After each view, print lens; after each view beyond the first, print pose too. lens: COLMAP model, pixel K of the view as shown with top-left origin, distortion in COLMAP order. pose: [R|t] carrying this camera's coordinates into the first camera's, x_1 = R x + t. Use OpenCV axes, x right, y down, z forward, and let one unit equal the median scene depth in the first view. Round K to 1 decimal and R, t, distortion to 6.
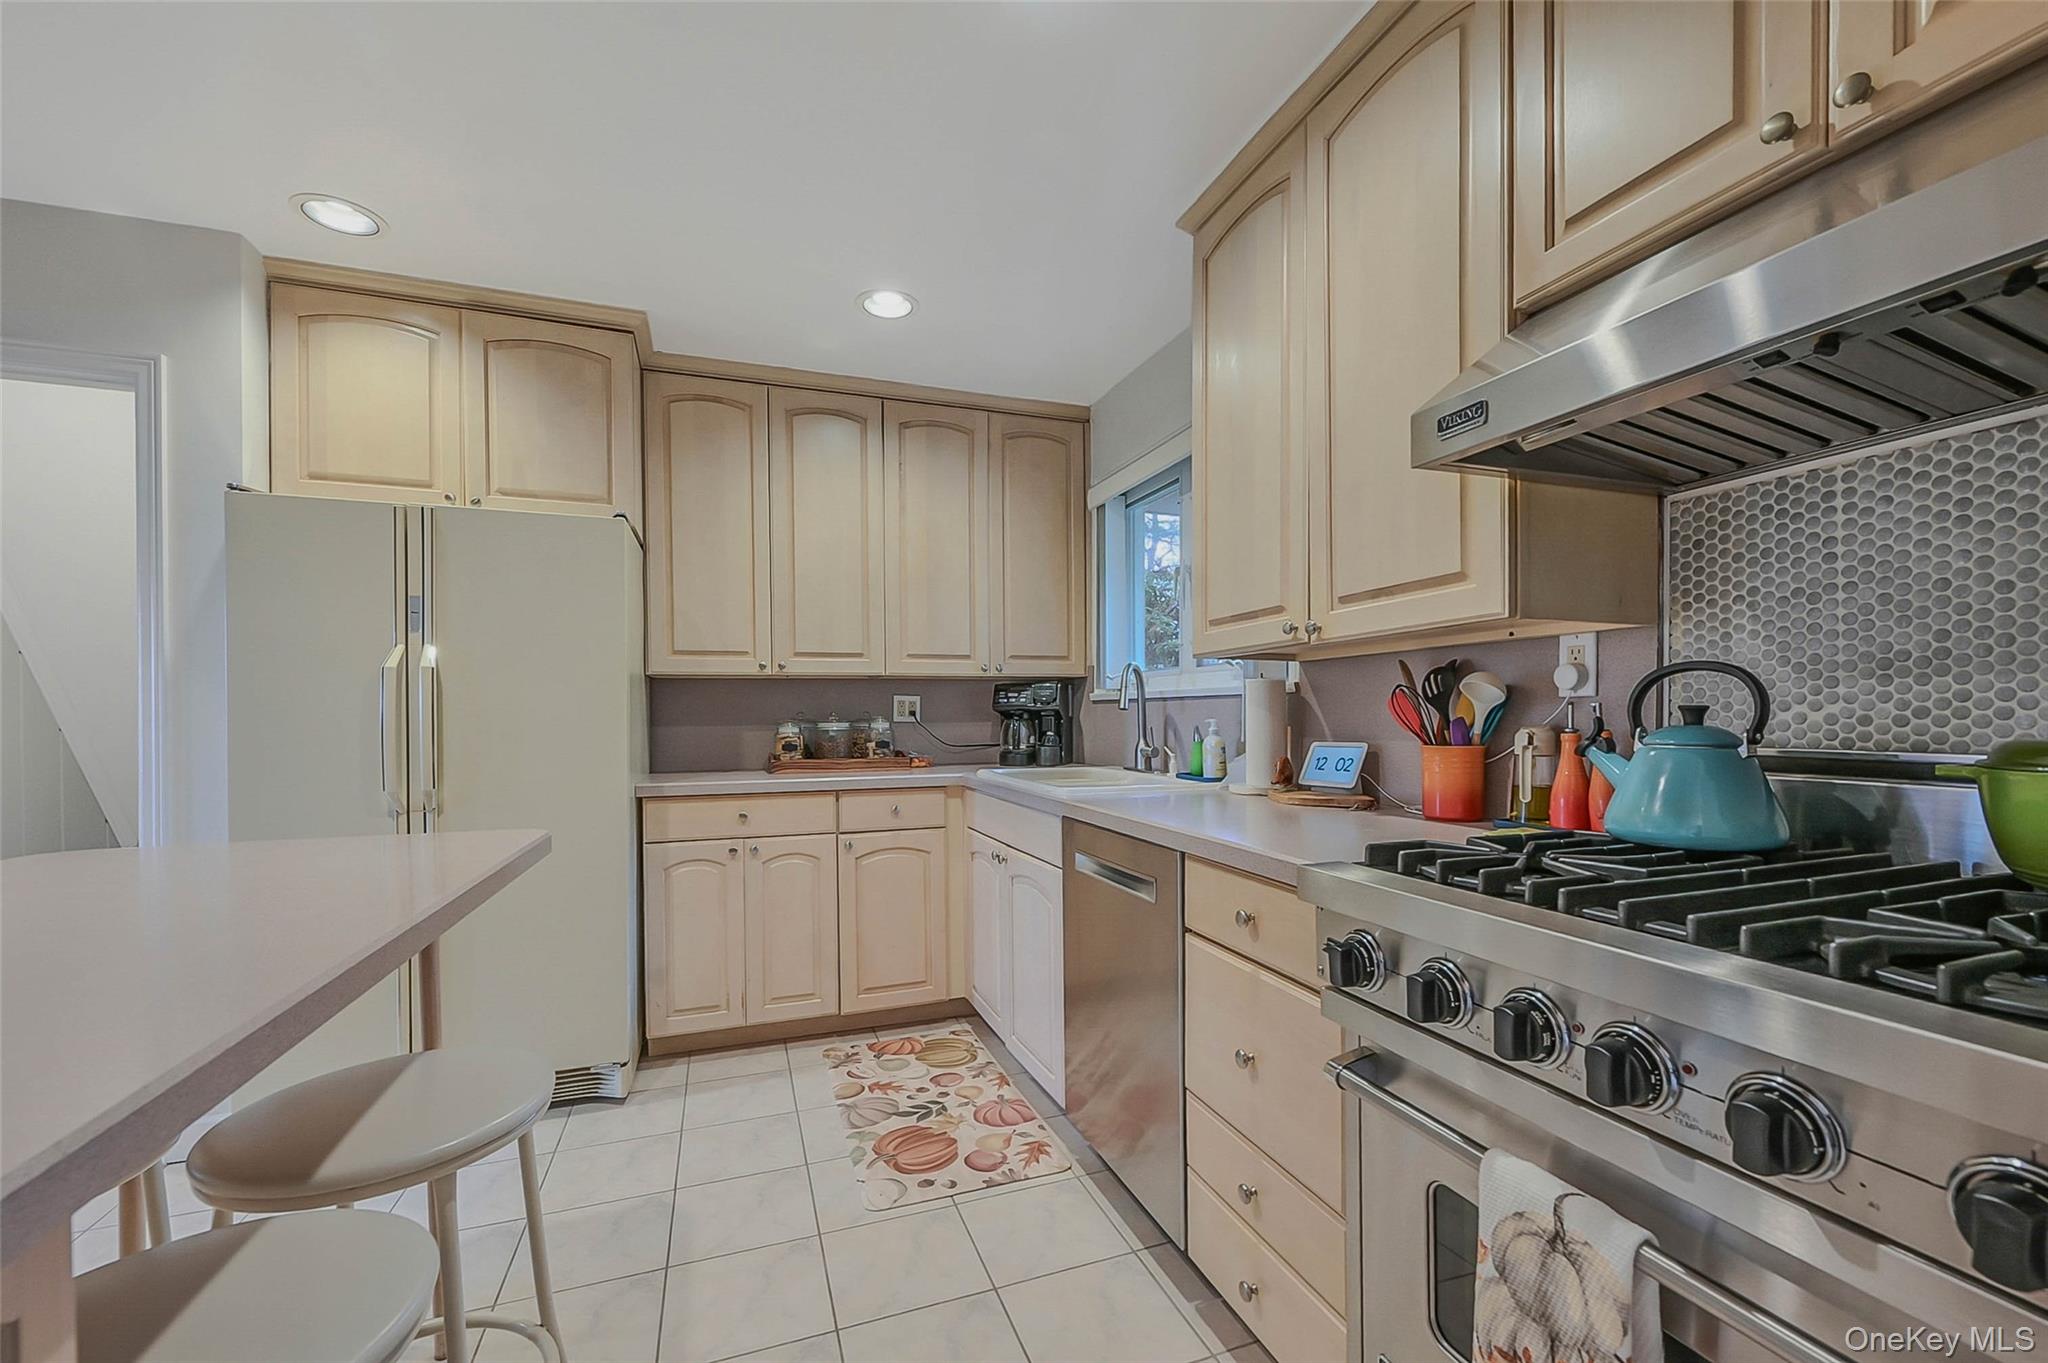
lens RADIAL K [[830.9, 0, 1027.1], [0, 830.9, 718.5], [0, 0, 1]] dist [0.000273, 0.000135]
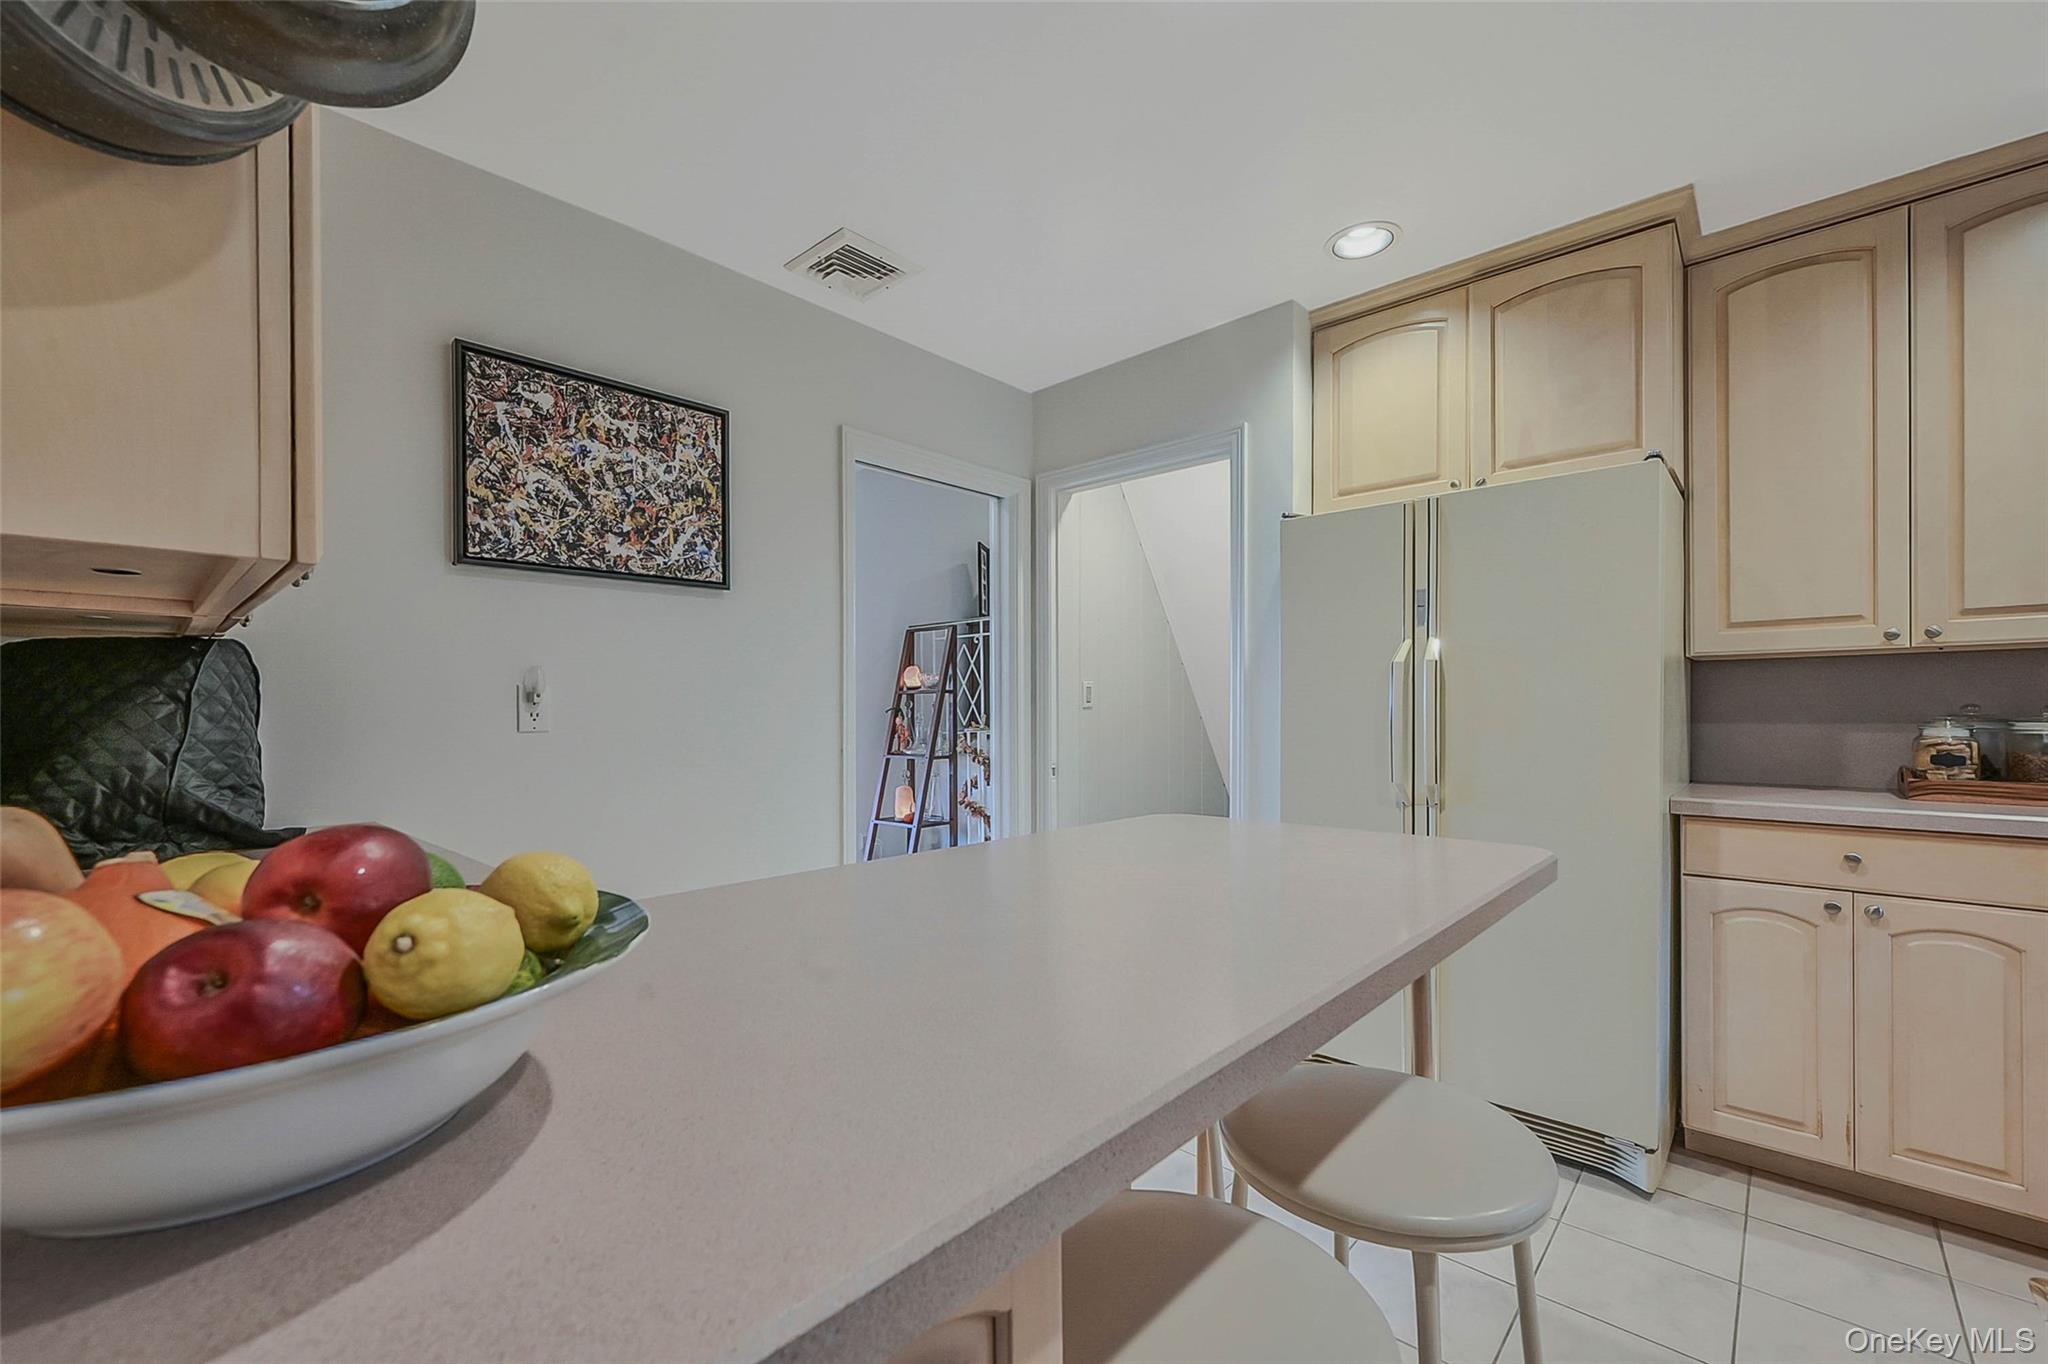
lens RADIAL K [[830.9, 0, 1027.1], [0, 830.9, 719.0], [0, 0, 1]] dist [0.000273, 0.000135]
pose [[0.462848, 0.011972, -0.886357, -0.059792], [-0.004297, 0.999927, 0.011262, -0.000826], [0.886427, -0.001404, 0.462866, 0.101949]]
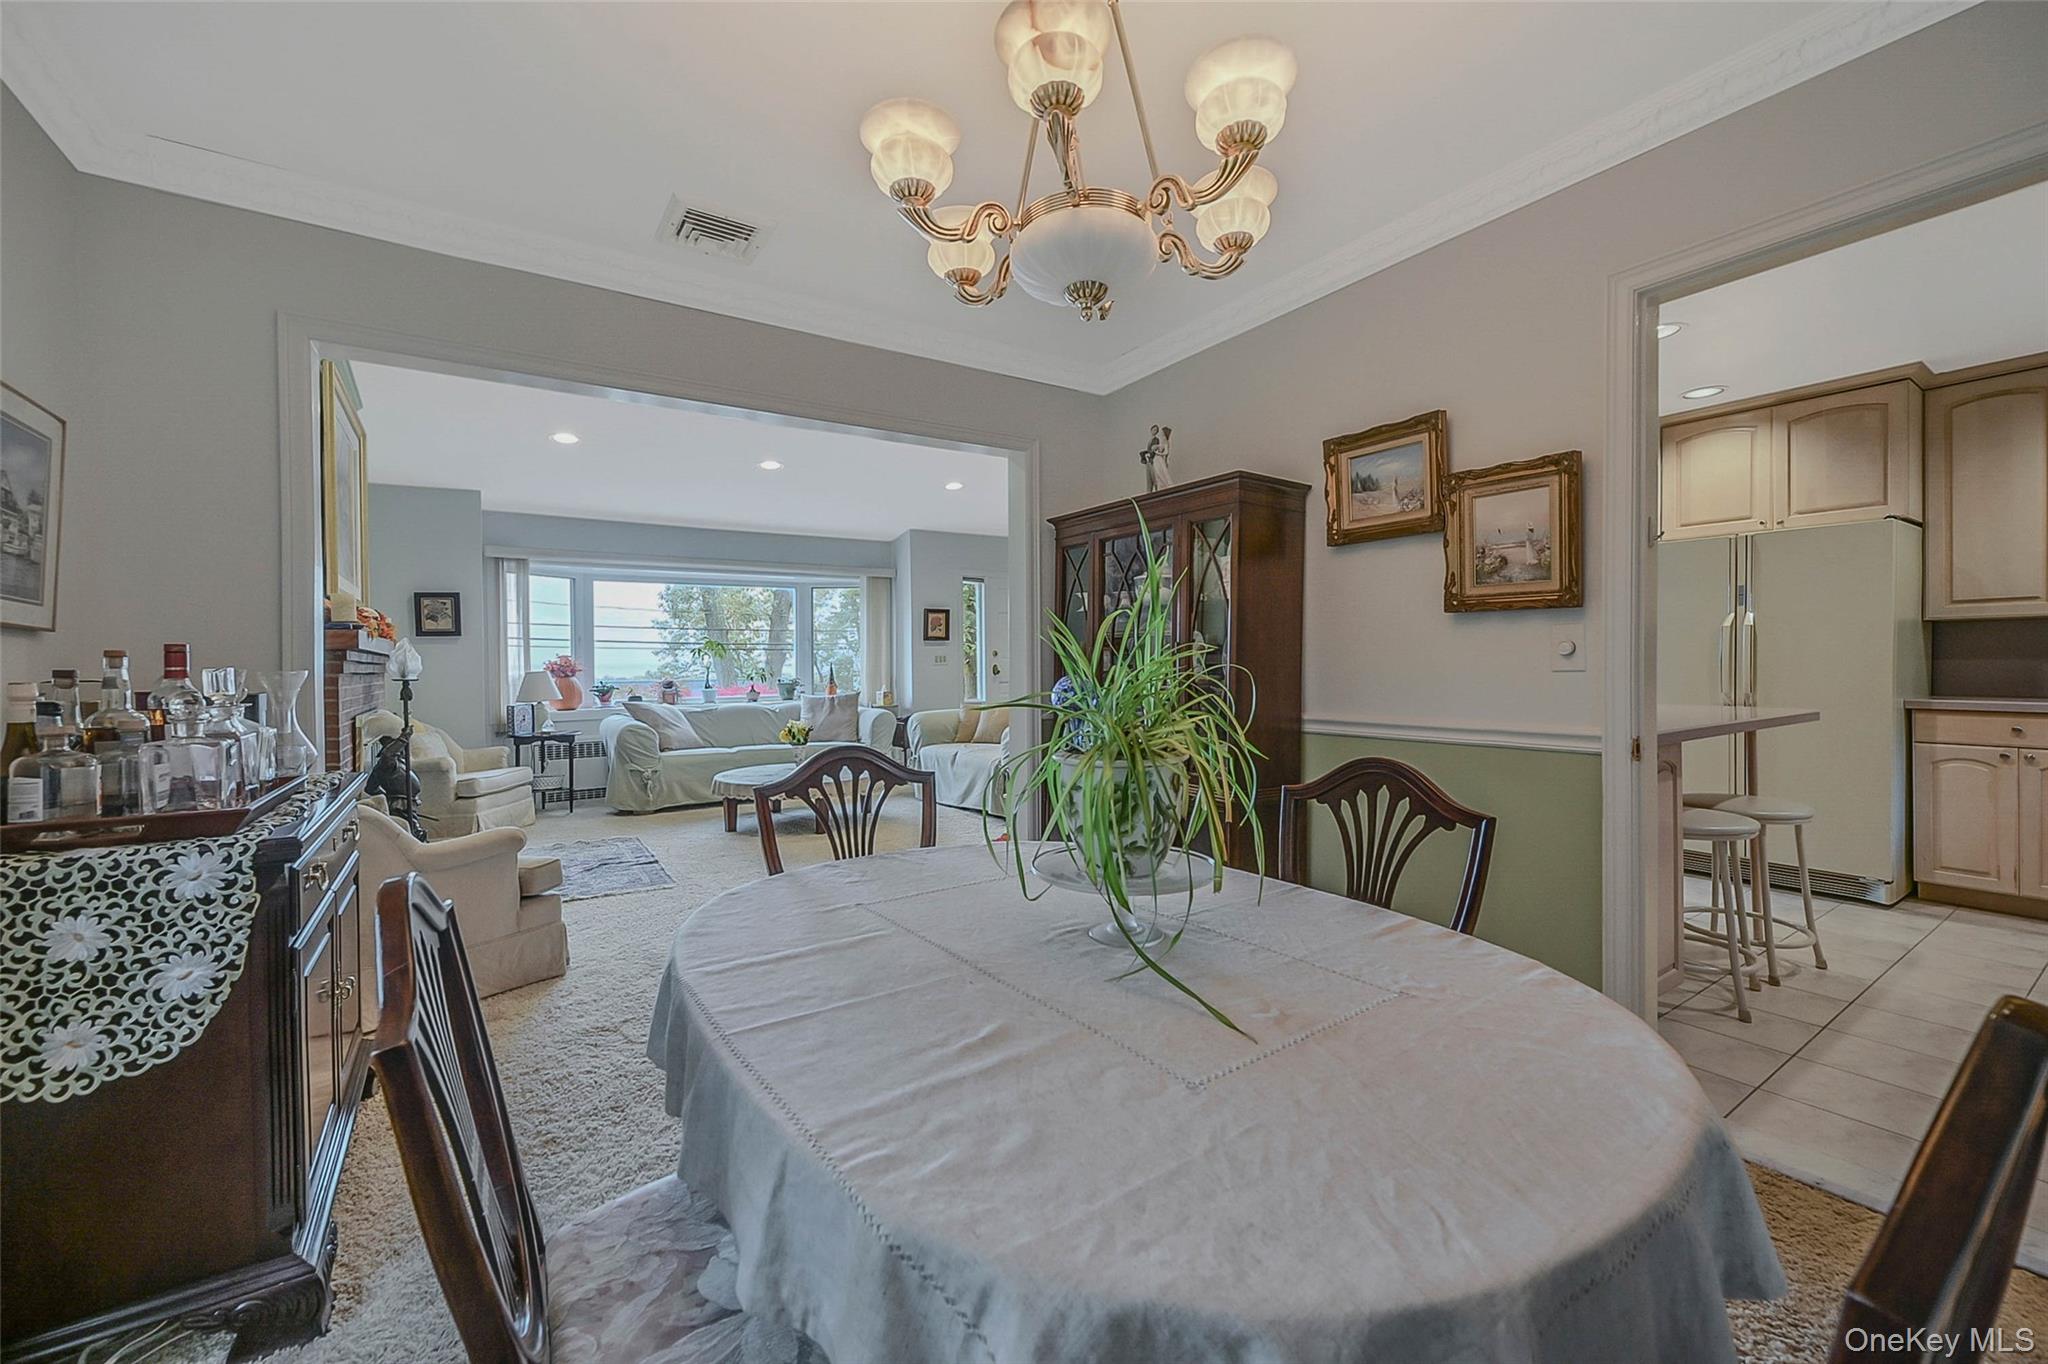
lens RADIAL K [[835.1, 0, 1018.4], [0, 835.1, 669.7], [0, 0, 1]] dist [0.000986, 0.000232]
pose [[0.229871, 0.013049, -0.973134, 0.578624], [0.004799, 0.999883, 0.014542, 0.000251], [0.973209, -0.008013, 0.229782, -0.816028]]
